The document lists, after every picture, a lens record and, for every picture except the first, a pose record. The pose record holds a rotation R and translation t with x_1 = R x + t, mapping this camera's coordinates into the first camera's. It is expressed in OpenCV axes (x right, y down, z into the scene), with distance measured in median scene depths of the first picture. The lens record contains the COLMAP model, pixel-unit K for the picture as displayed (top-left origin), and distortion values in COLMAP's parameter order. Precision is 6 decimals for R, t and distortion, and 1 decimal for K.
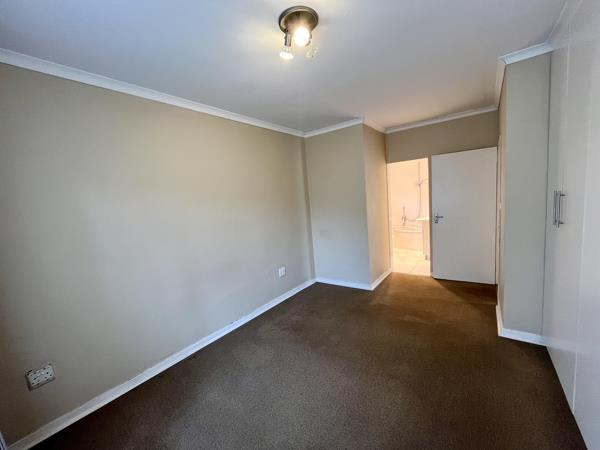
lens RADIAL K [[241.7, 0, 300.3], [0, 241.7, 225.6], [0, 0, 1]] dist [0.000475, -0.000465]
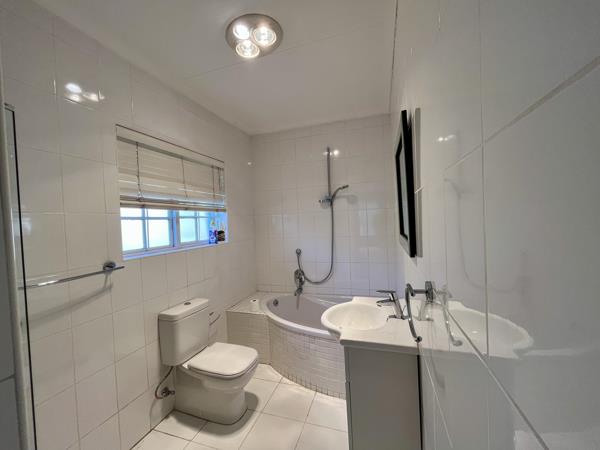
lens RADIAL K [[241.7, 0, 300.4], [0, 241.7, 225.5], [0, 0, 1]] dist [0.000475, -0.000465]
pose [[0.952958, 0.022709, 0.302250, 0.305427], [0.008894, 0.994665, -0.102772, -0.075824], [-0.302971, 0.100626, 0.947672, 0.603105]]
